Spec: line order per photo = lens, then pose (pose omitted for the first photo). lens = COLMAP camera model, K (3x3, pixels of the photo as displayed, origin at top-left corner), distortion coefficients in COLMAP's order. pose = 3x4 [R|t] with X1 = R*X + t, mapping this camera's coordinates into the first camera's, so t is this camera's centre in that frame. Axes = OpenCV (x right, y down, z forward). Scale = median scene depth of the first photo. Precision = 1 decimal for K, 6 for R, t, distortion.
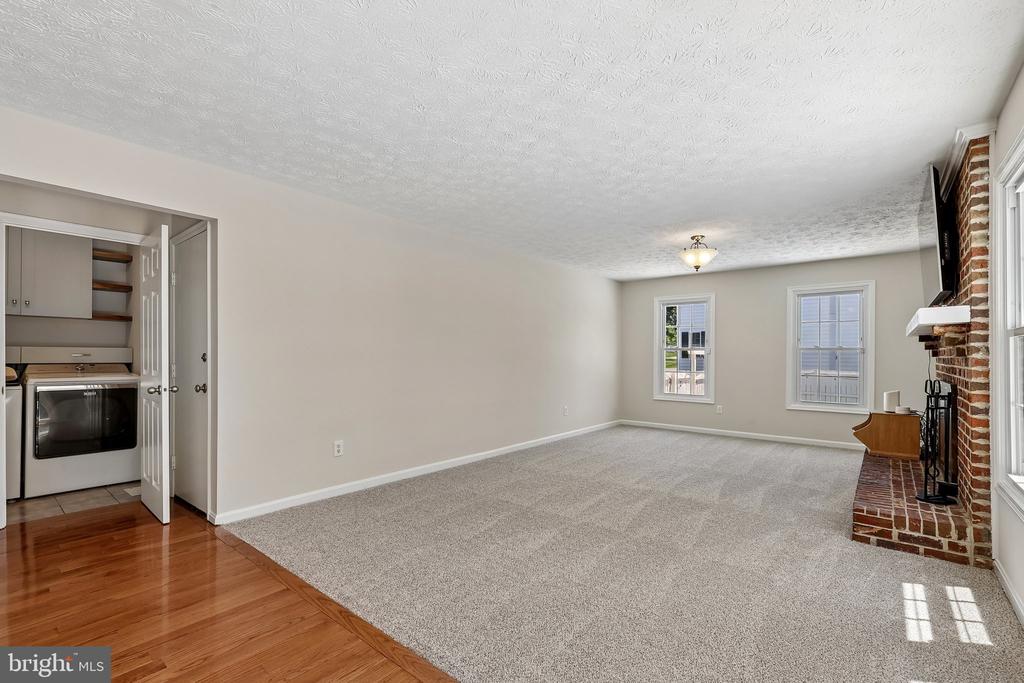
lens RADIAL K [[454.2, 0, 513.1], [0, 454.2, 350.3], [0, 0, 1]] dist [0.004454, 0.000071]
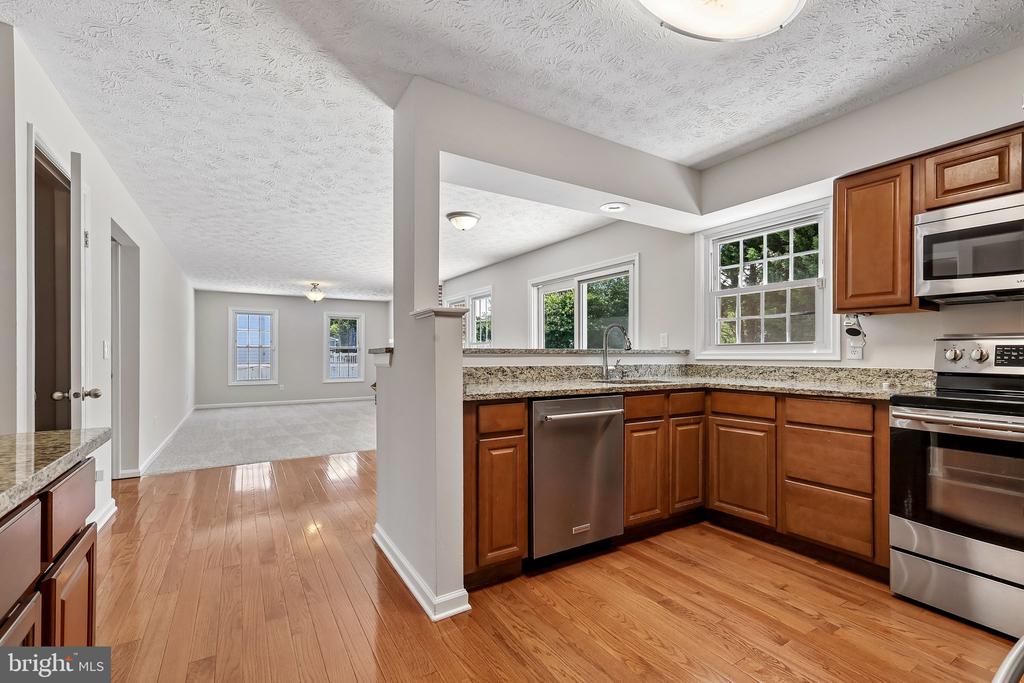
lens RADIAL K [[454.2, 0, 515.1], [0, 454.2, 348.6], [0, 0, 1]] dist [0.004454, 0.000071]
pose [[0.329889, 0.002732, 0.944016, -1.832363], [-0.006520, 0.999979, -0.000616, -0.006193], [-0.943997, -0.005952, 0.329900, -0.578294]]
